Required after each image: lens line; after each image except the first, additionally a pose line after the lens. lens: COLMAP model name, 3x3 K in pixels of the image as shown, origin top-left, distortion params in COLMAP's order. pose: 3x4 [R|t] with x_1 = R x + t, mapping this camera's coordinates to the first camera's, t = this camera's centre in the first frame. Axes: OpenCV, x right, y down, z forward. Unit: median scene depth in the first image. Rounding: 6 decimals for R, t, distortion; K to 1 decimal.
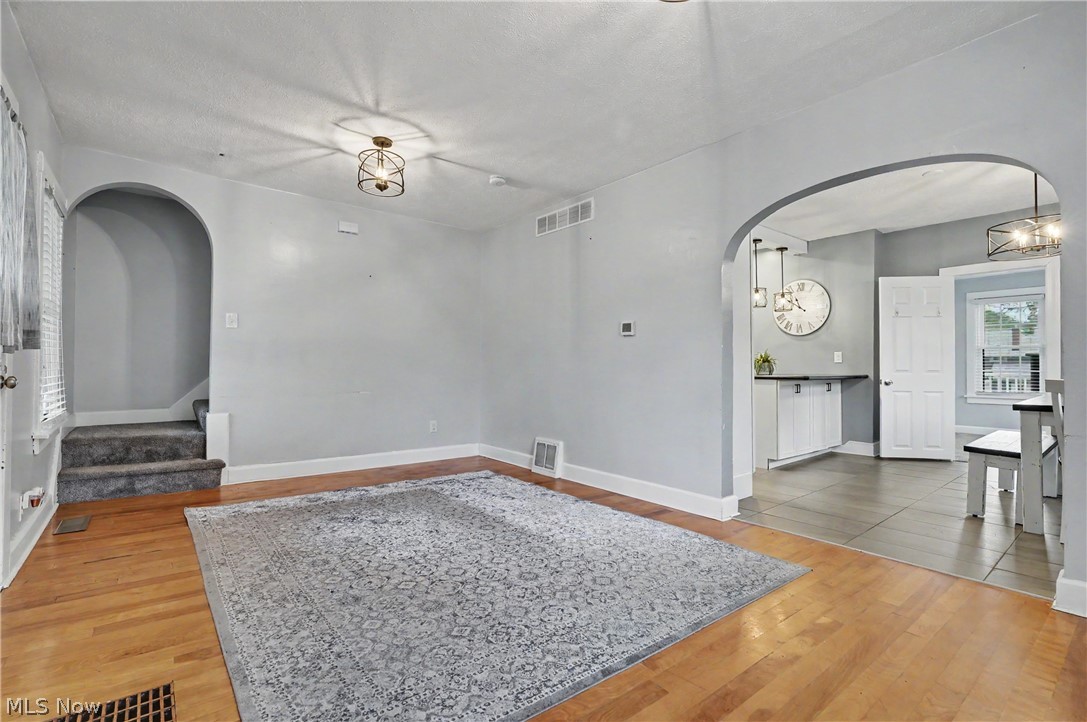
lens RADIAL K [[490.3, 0, 536.1], [0, 490.3, 362.9], [0, 0, 1]] dist [-0.009096, -0.001471]
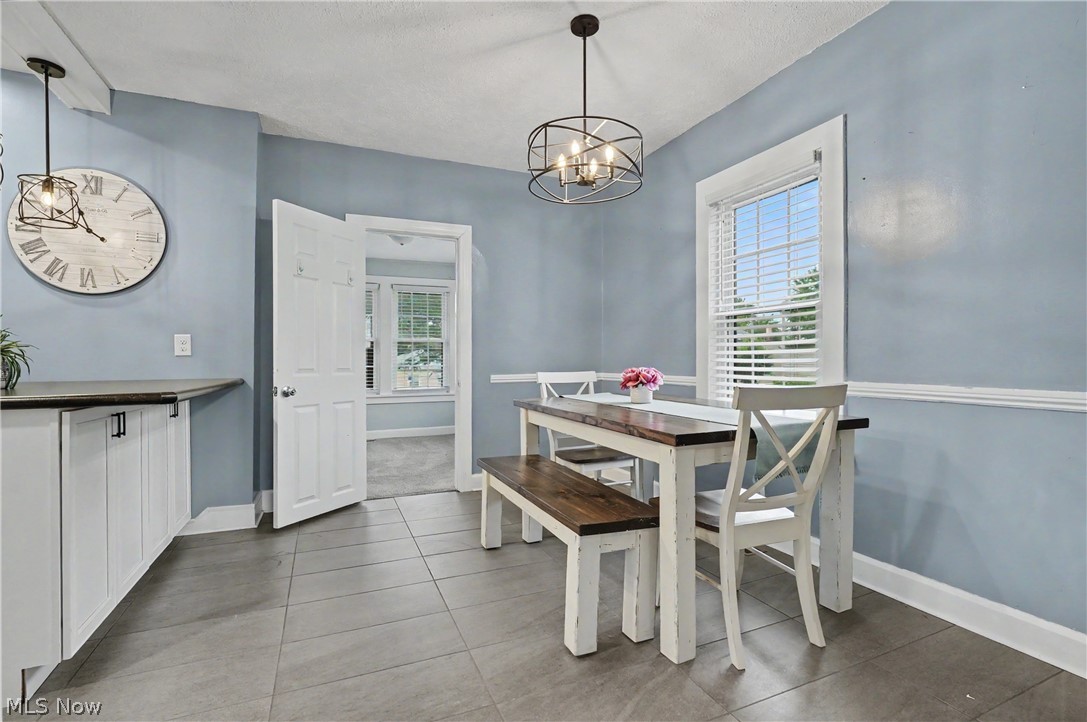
lens RADIAL K [[490.3, 0, 539.0], [0, 490.3, 360.3], [0, 0, 1]] dist [-0.009096, -0.001471]
pose [[0.247101, 0.000424, 0.968990, 0.226886], [-0.000888, 1.000000, -0.000211, 0.003825], [-0.968989, -0.000808, 0.247102, 0.525969]]
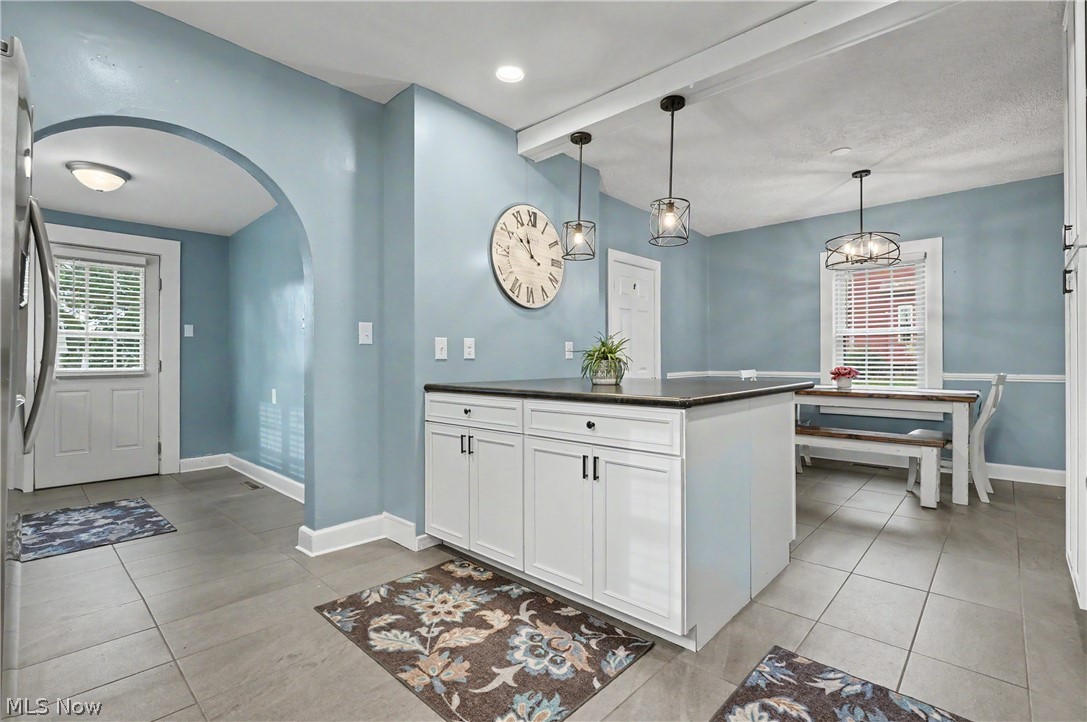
lens RADIAL K [[487.7, 0, 536.4], [0, 487.7, 361.1], [0, 0, 1]] dist [-0.007937, 0.001899]
pose [[-0.153151, -0.000627, 0.988203, 0.007149], [-0.001304, 0.999999, 0.000433, 0.001955], [-0.988202, -0.001223, -0.153151, 1.138682]]
